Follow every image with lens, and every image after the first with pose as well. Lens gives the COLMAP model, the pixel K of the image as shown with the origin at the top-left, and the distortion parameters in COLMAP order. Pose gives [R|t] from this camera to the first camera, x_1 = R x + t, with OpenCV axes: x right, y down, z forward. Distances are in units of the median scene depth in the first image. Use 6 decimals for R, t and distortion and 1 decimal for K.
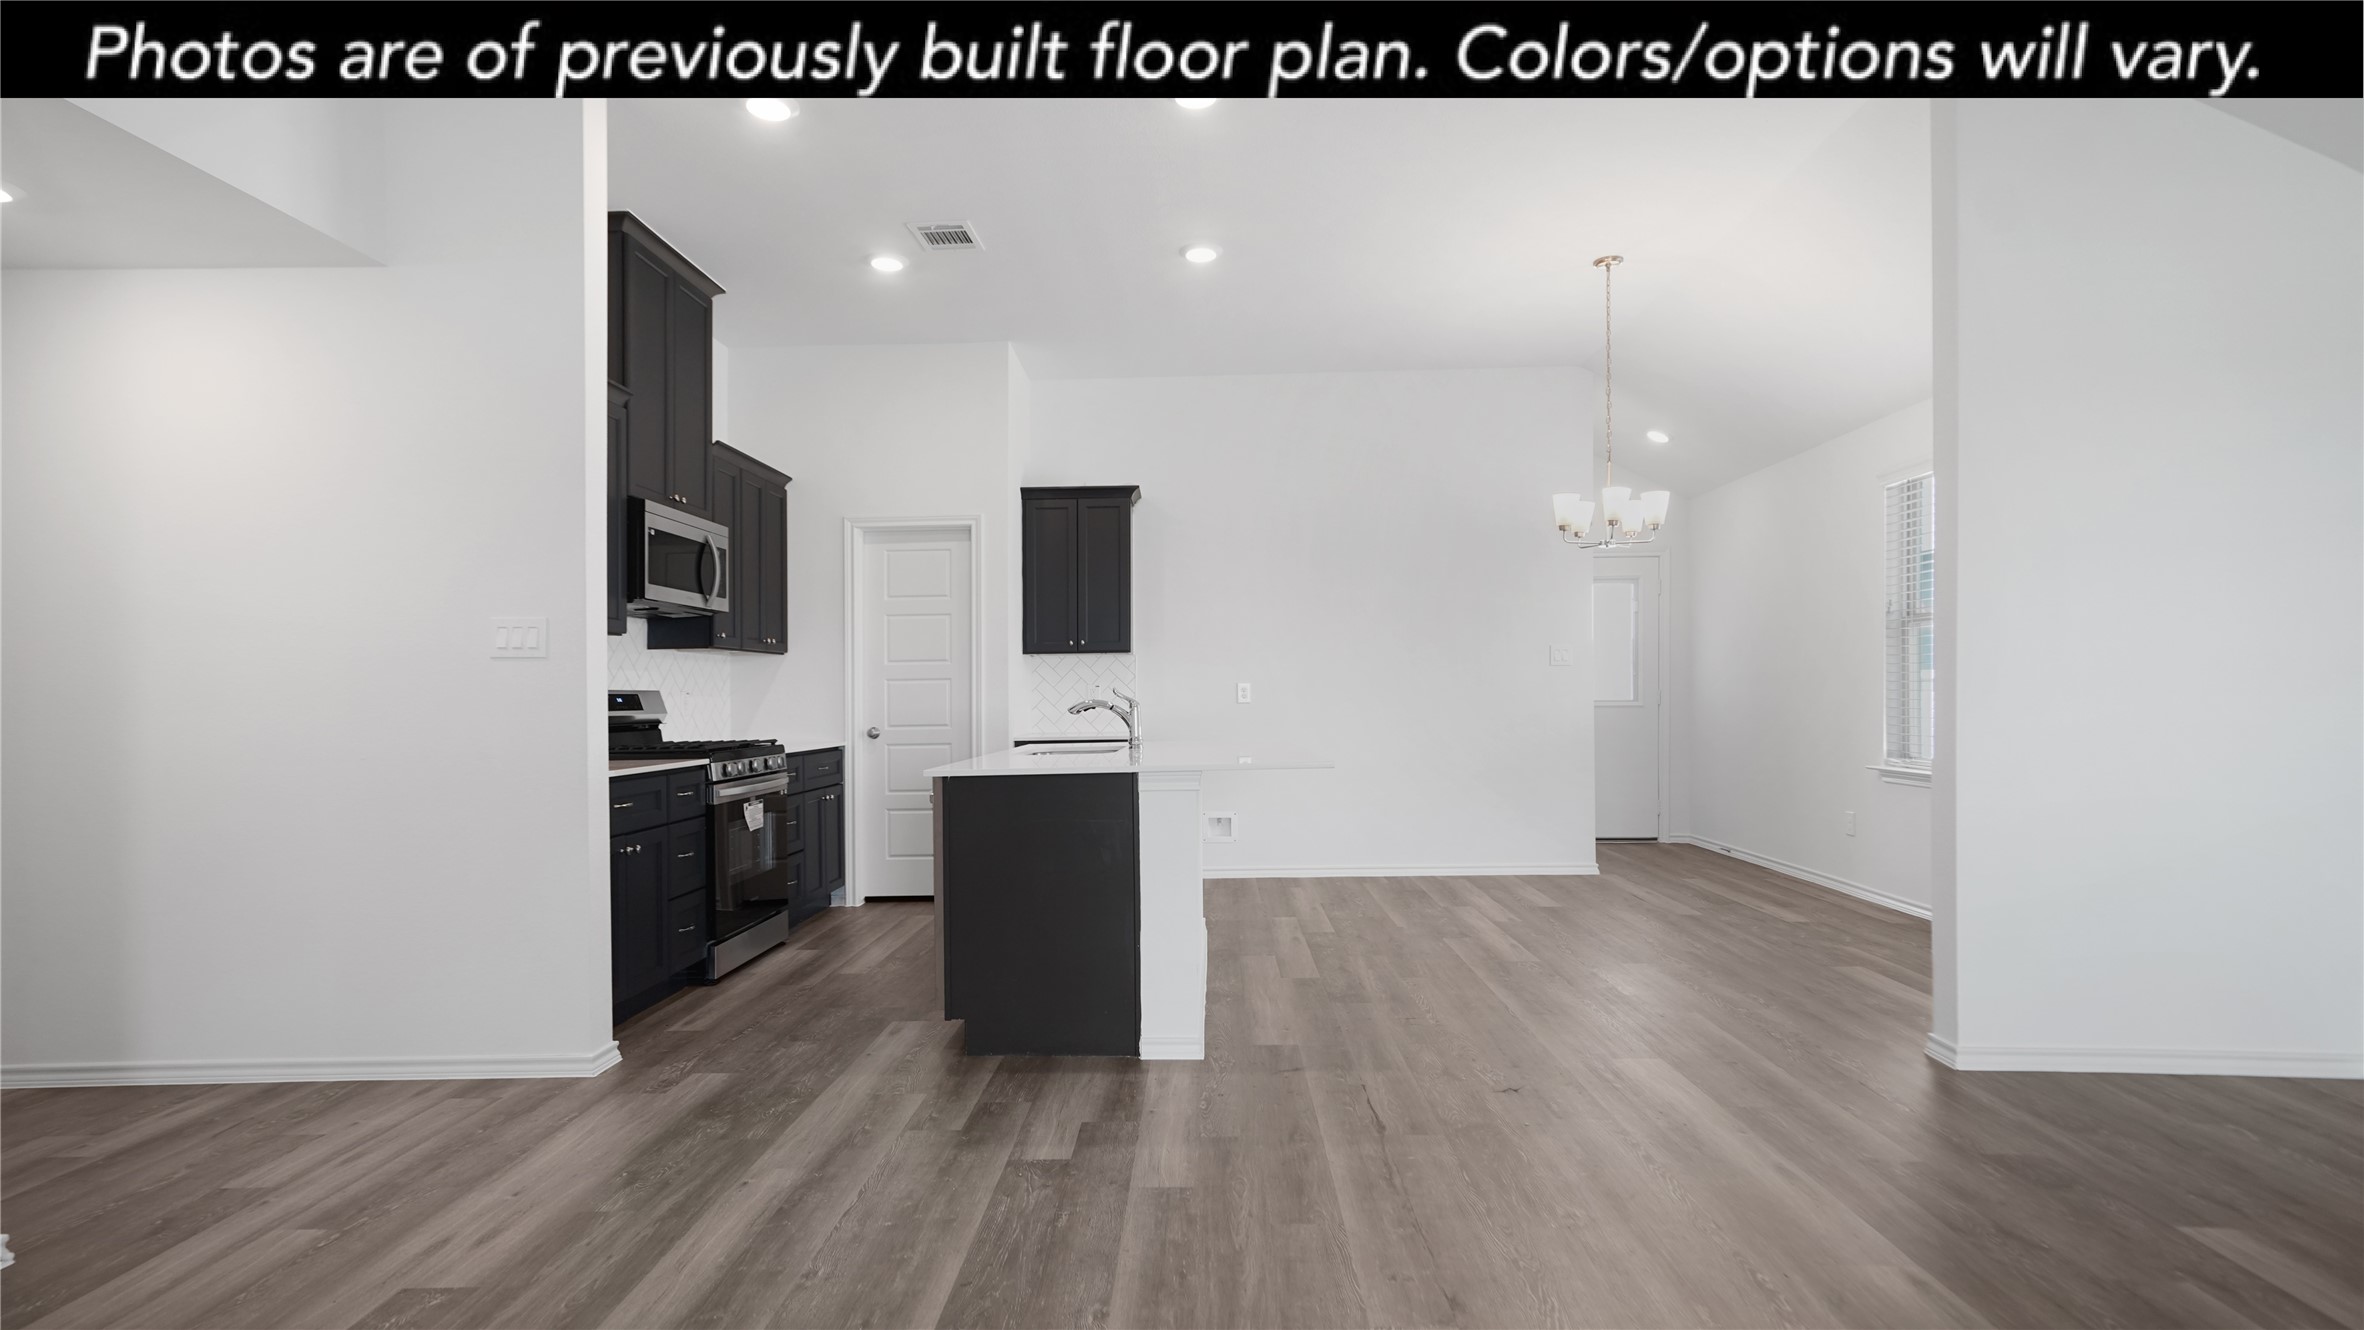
lens RADIAL K [[1107.3, 0, 1172.1], [0, 1107.3, 669.8], [0, 0, 1]] dist [-0.026990, 0.007570]
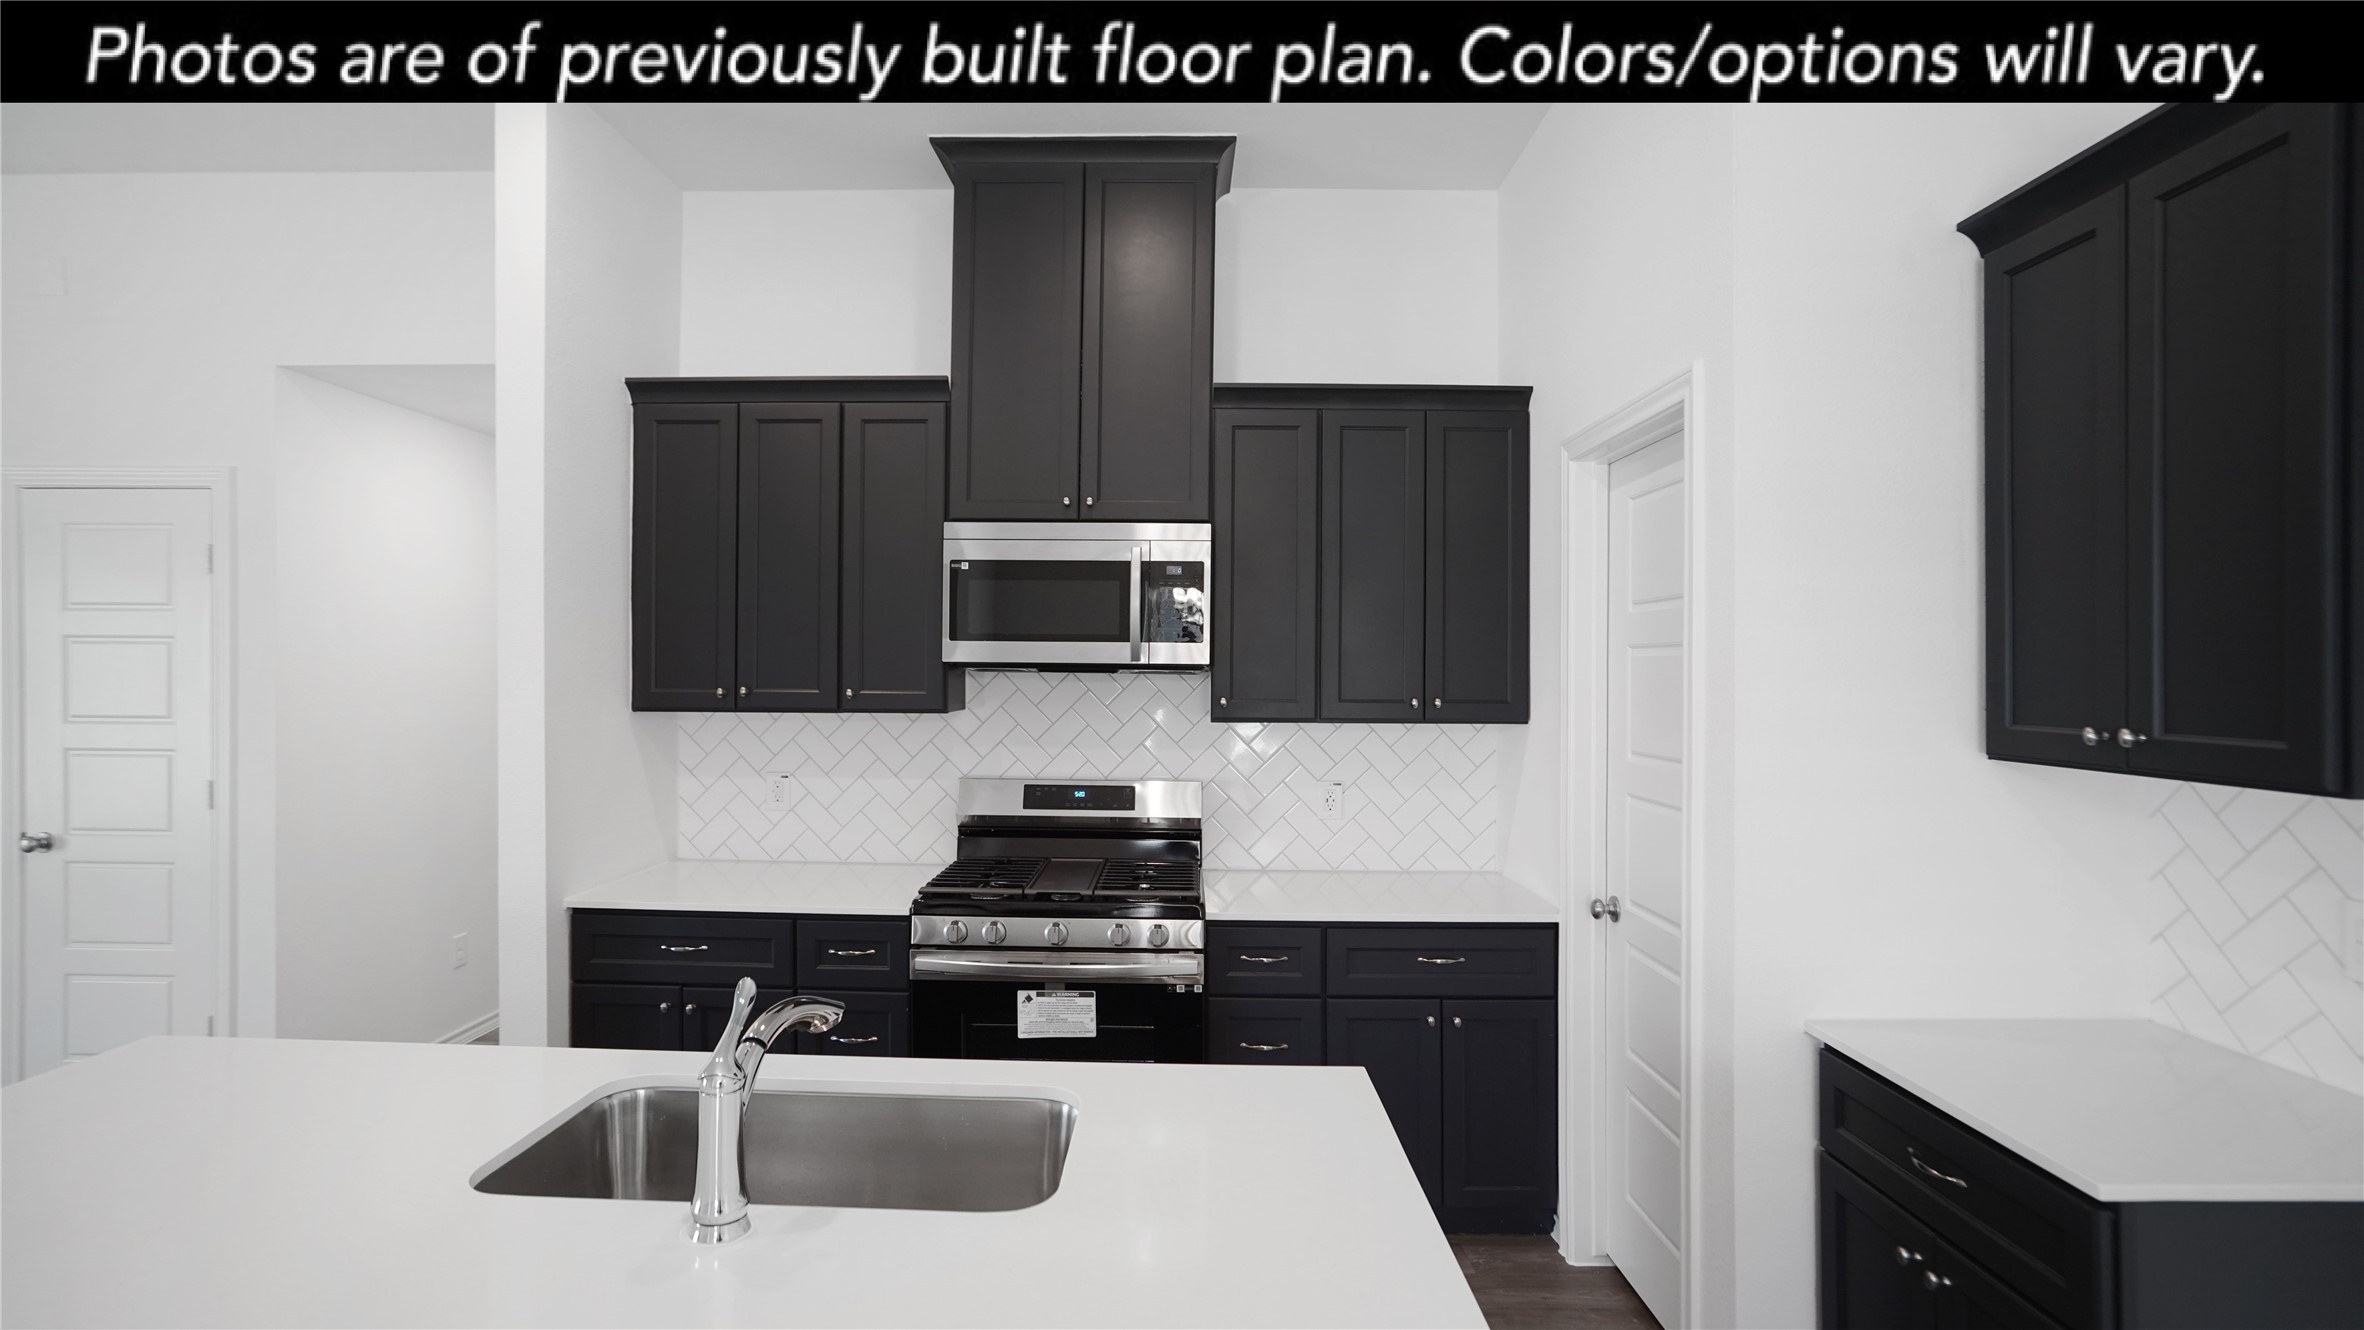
lens RADIAL K [[1107.3, 0, 1243.9], [0, 1107.3, 654.7], [0, 0, 1]] dist [-0.026990, 0.007570]
pose [[0.022177, 0.005716, -0.999738, 0.208667], [0.016635, 0.999843, 0.006086, -0.060503], [0.999616, -0.016766, 0.022079, 0.996481]]
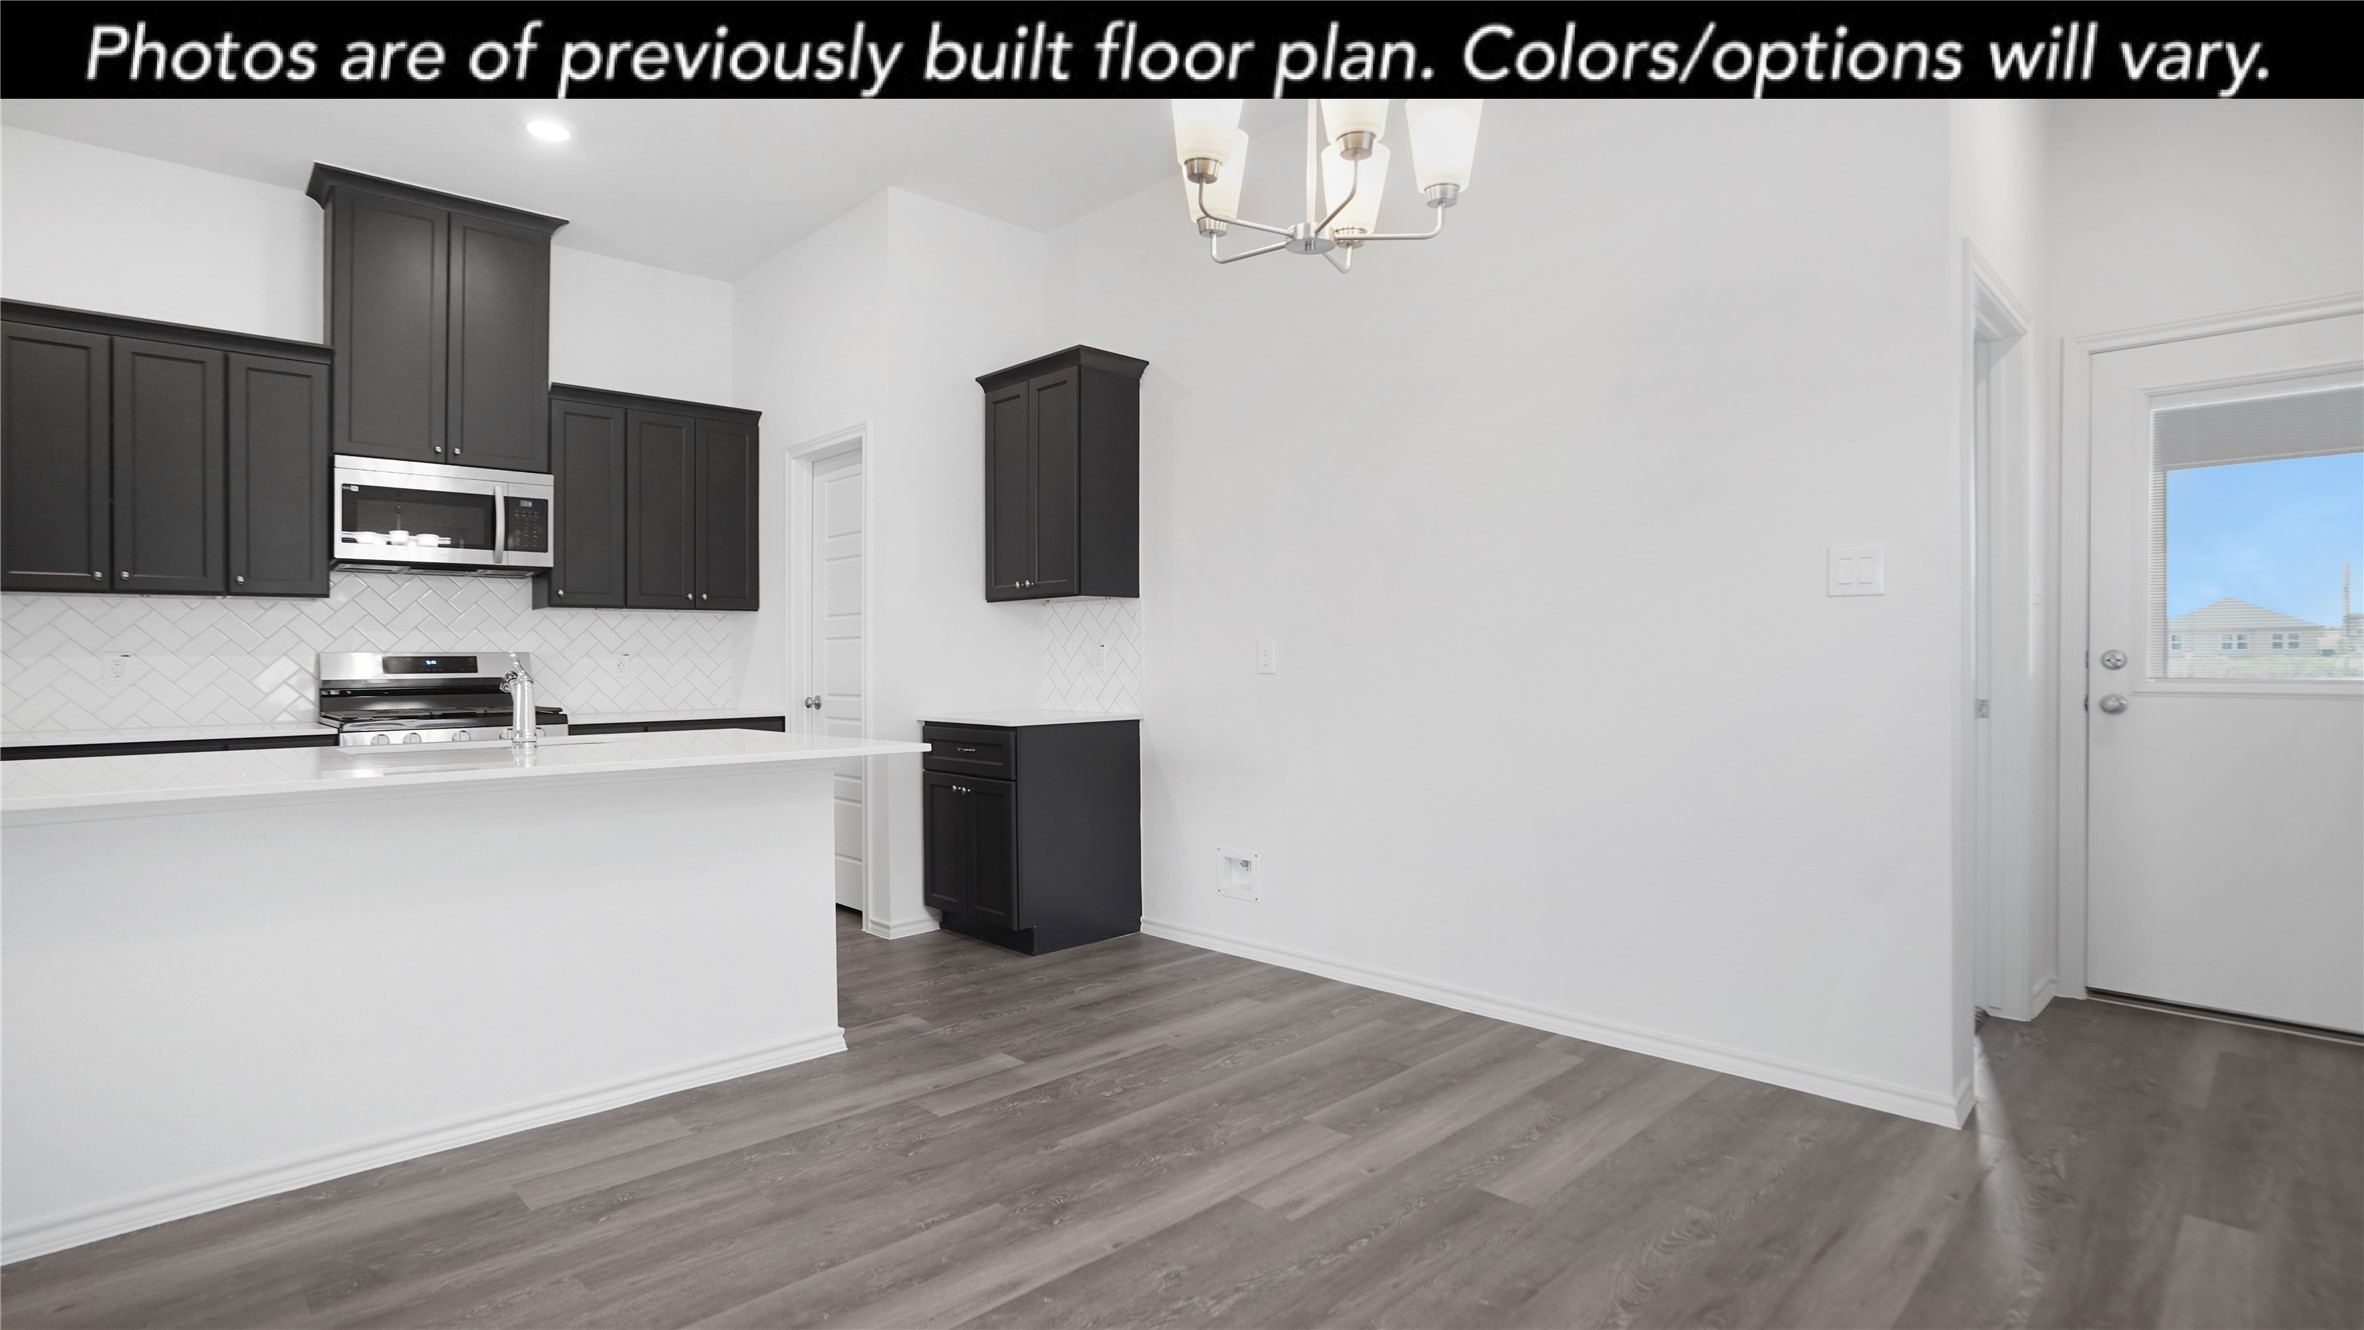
lens RADIAL K [[1107.3, 0, 1172.2], [0, 1107.3, 606.9], [0, 0, 1]] dist [-0.026990, 0.007570]
pose [[0.682792, -0.026281, -0.730140, 0.615354], [0.016361, 0.999652, -0.020682, 0.008056], [0.730430, 0.002176, 0.682985, 0.744992]]
